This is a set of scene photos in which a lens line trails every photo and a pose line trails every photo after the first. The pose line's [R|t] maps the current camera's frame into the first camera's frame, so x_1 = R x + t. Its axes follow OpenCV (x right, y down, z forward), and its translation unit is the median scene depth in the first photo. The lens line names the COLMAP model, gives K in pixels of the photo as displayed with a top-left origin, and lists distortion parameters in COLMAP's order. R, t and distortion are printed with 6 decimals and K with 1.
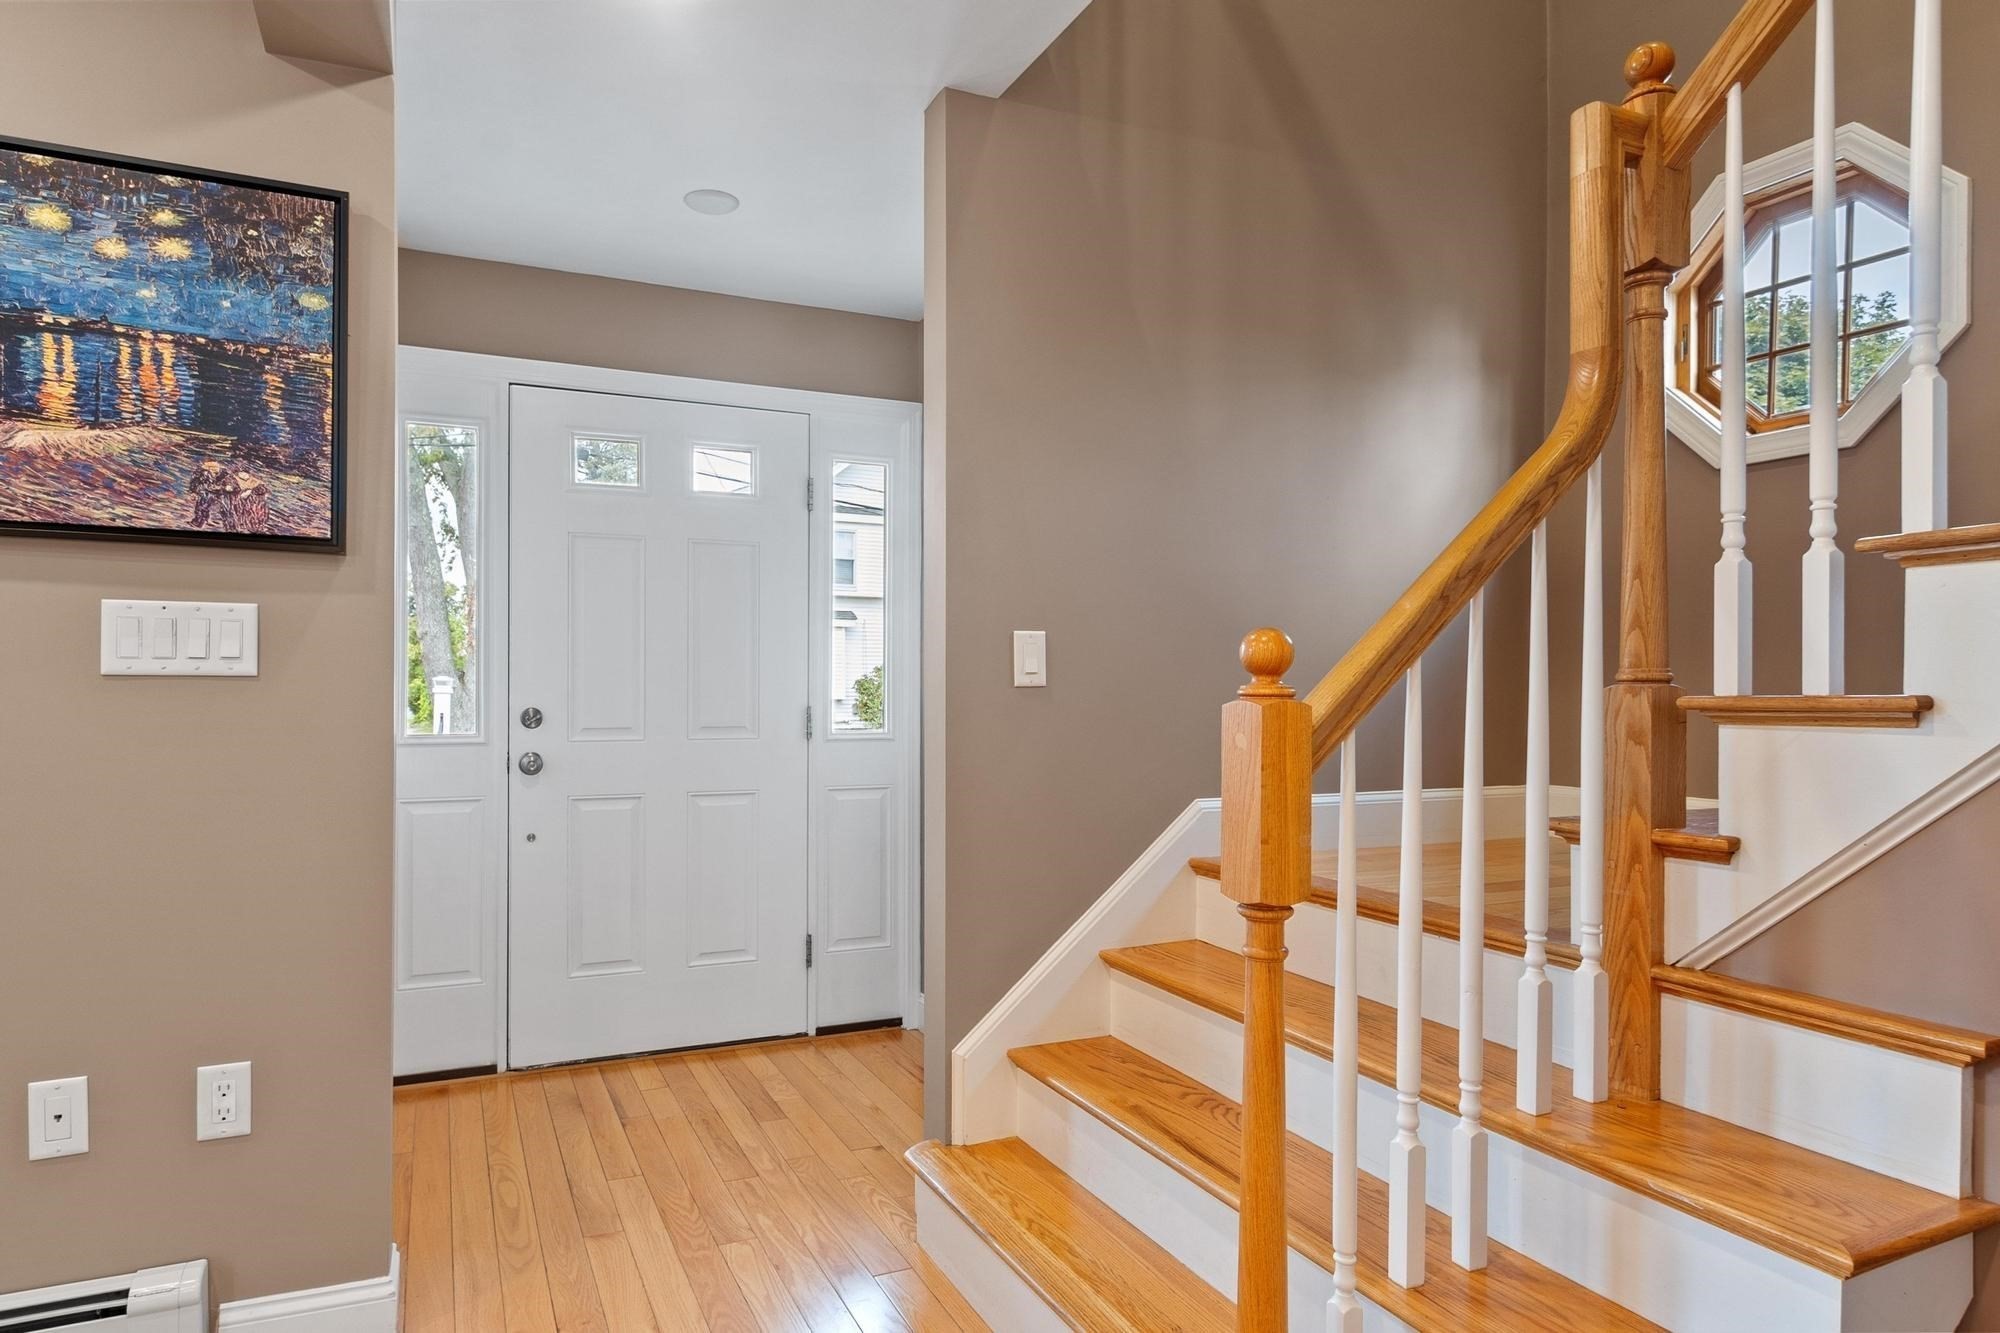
lens RADIAL K [[1198.8, 0, 998.1], [0, 1198.8, 678.8], [0, 0, 1]] dist [-0.001595, -0.000155]
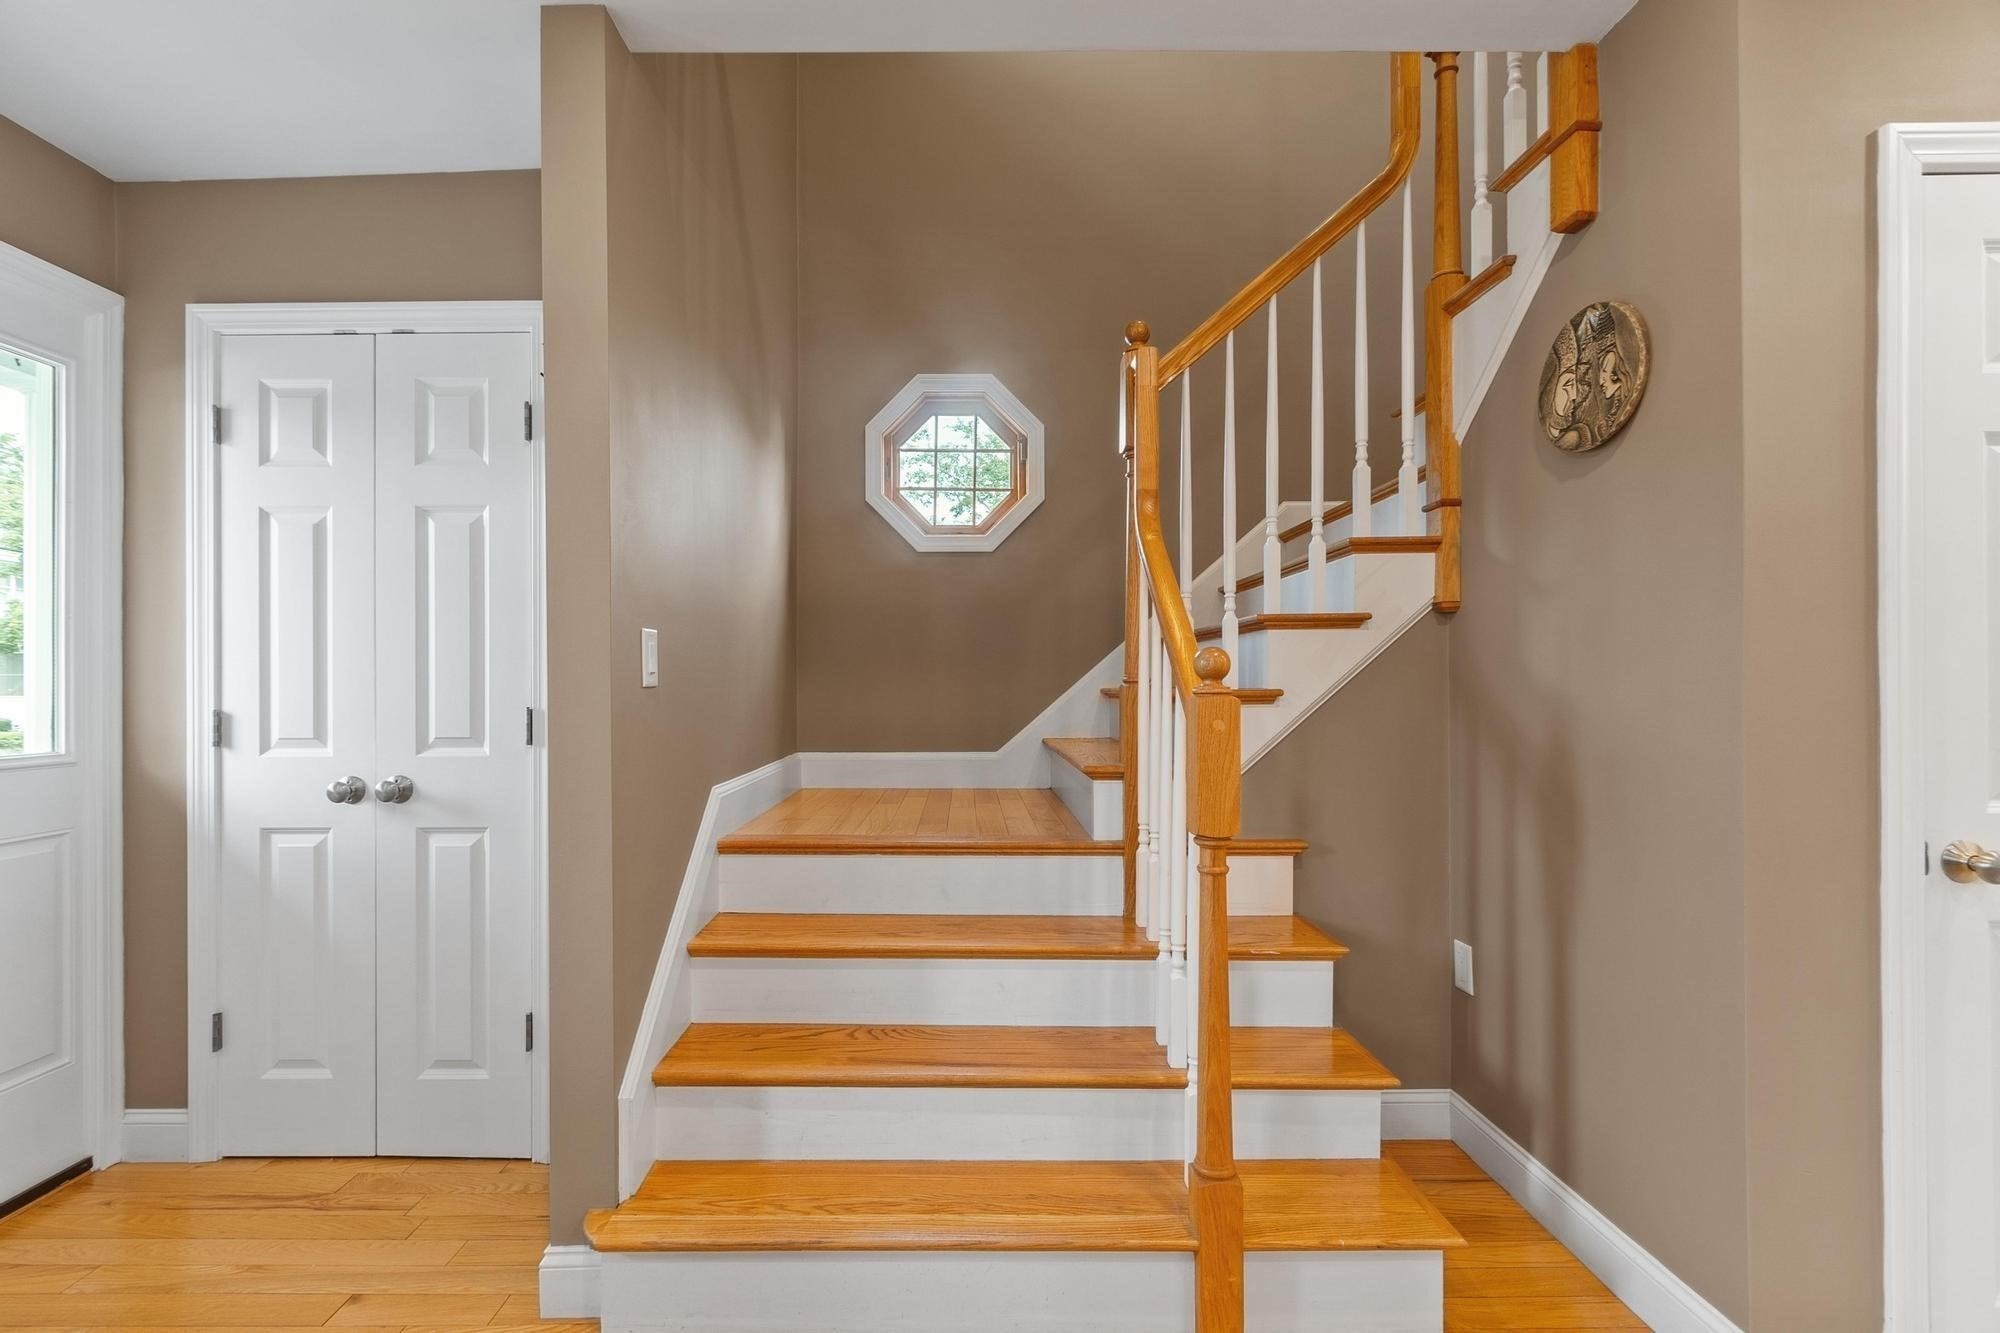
lens RADIAL K [[860.3, 0, 990.0], [0, 860.3, 676.7], [0, 0, 1]] dist [0.000436, -0.000048]
pose [[0.413566, 0.000656, 0.910474, -0.501038], [-0.004518, 0.999989, 0.001331, -0.005007], [-0.910463, -0.004664, 0.413565, 0.479619]]
